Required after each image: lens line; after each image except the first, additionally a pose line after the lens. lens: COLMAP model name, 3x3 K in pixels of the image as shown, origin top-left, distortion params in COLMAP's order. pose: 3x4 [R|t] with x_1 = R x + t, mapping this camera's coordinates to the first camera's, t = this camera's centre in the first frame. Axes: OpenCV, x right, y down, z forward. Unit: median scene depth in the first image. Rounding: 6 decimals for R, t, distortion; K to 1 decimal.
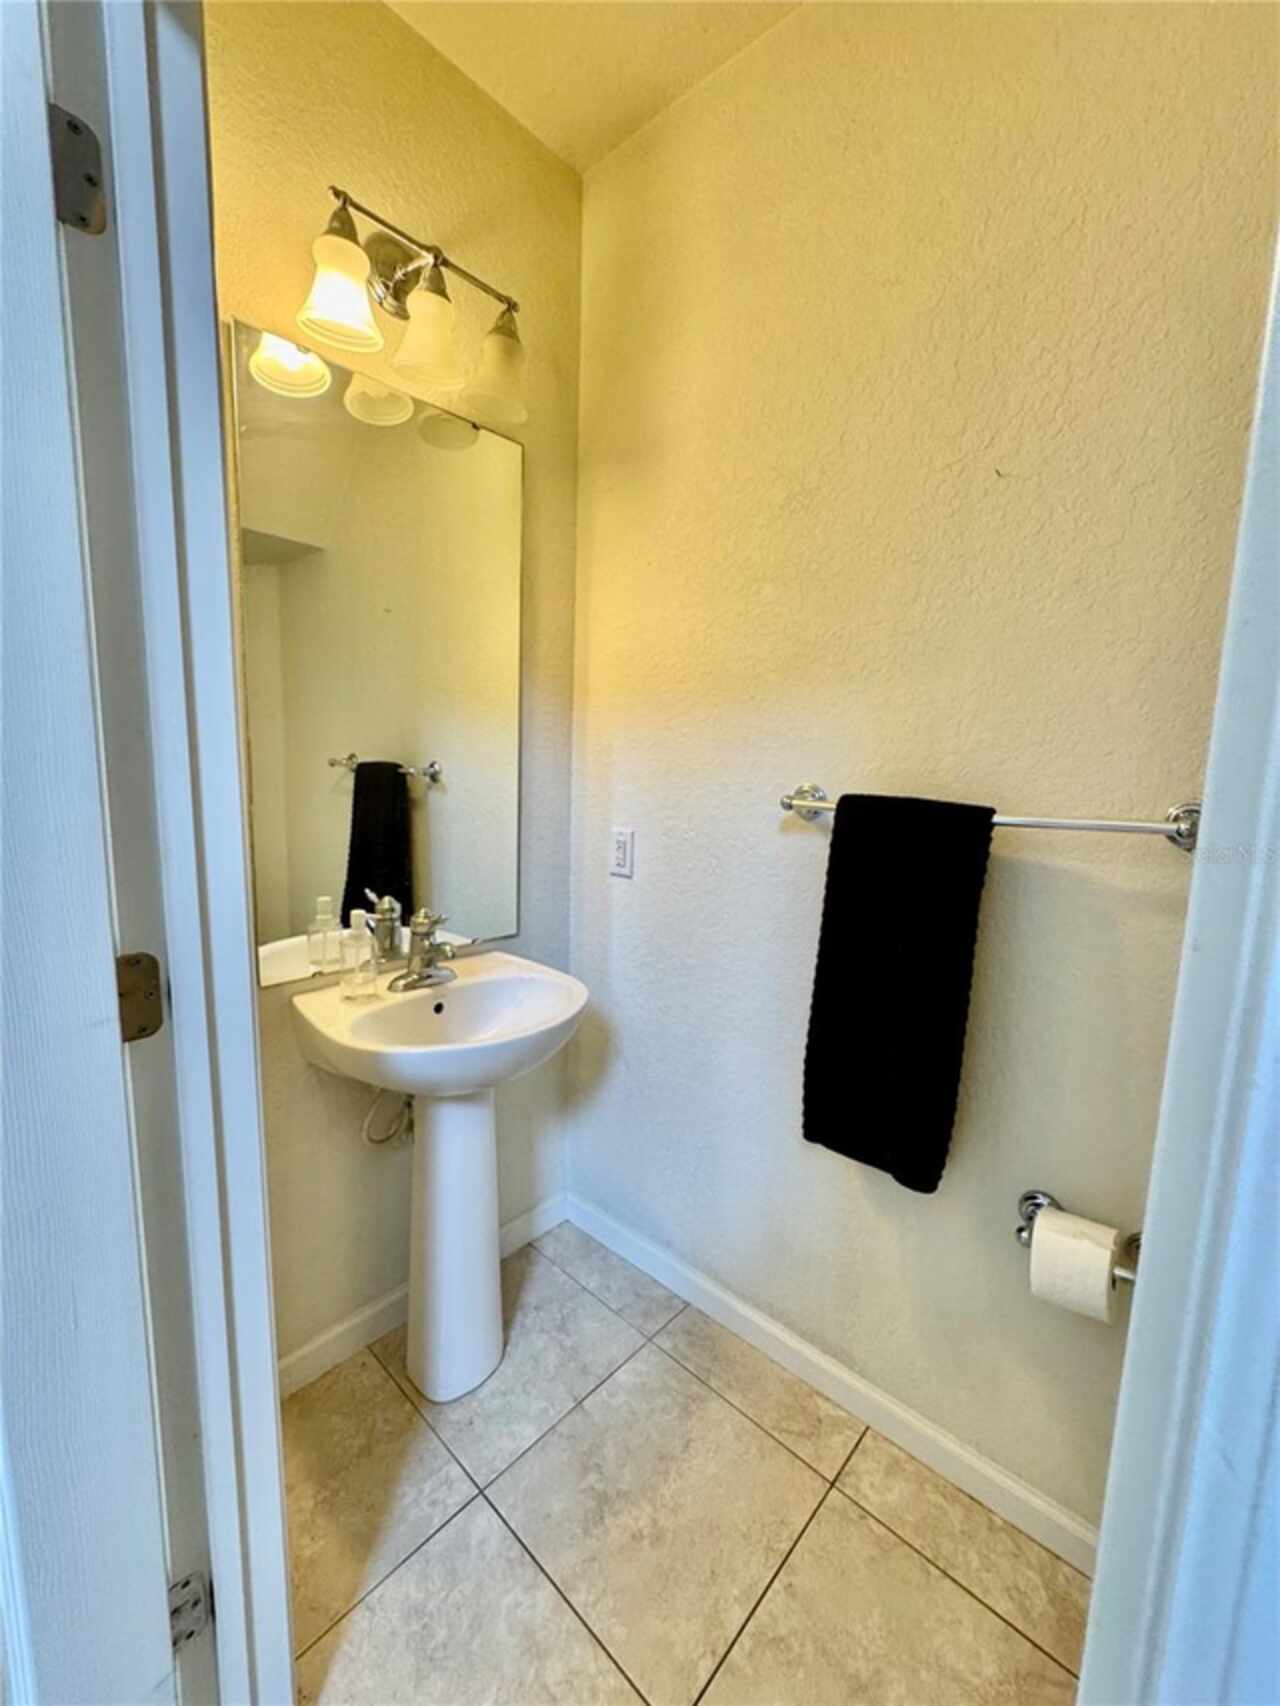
lens RADIAL K [[679.4, 0, 647.9], [0, 679.4, 850.8], [0, 0, 1]] dist [-0.001480, 0.000540]
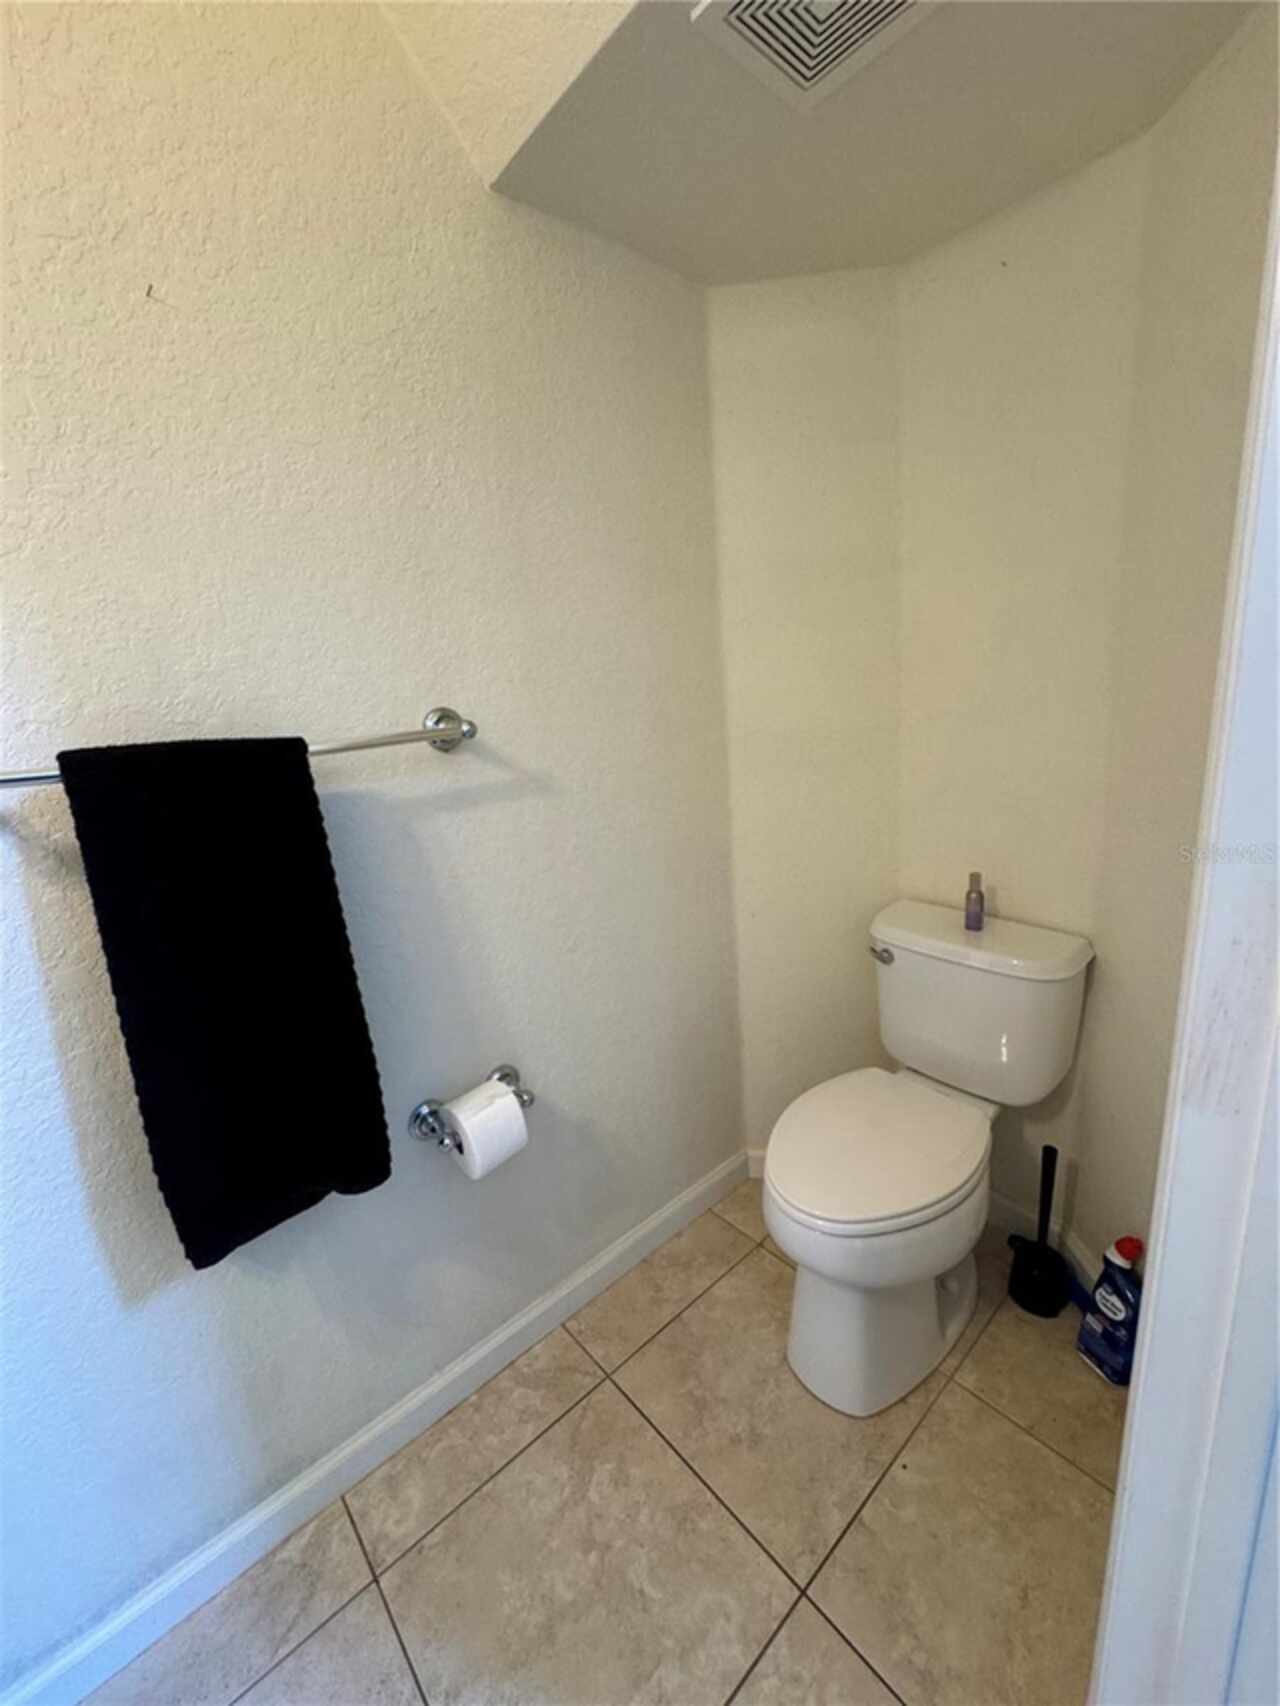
lens RADIAL K [[679.4, 0, 645.1], [0, 679.4, 849.0], [0, 0, 1]] dist [-0.001480, 0.000540]
pose [[0.118697, -0.257478, 0.958966, -0.256412], [0.203425, 0.951614, 0.230325, -0.032947], [-0.971869, 0.167738, 0.165331, 0.406996]]
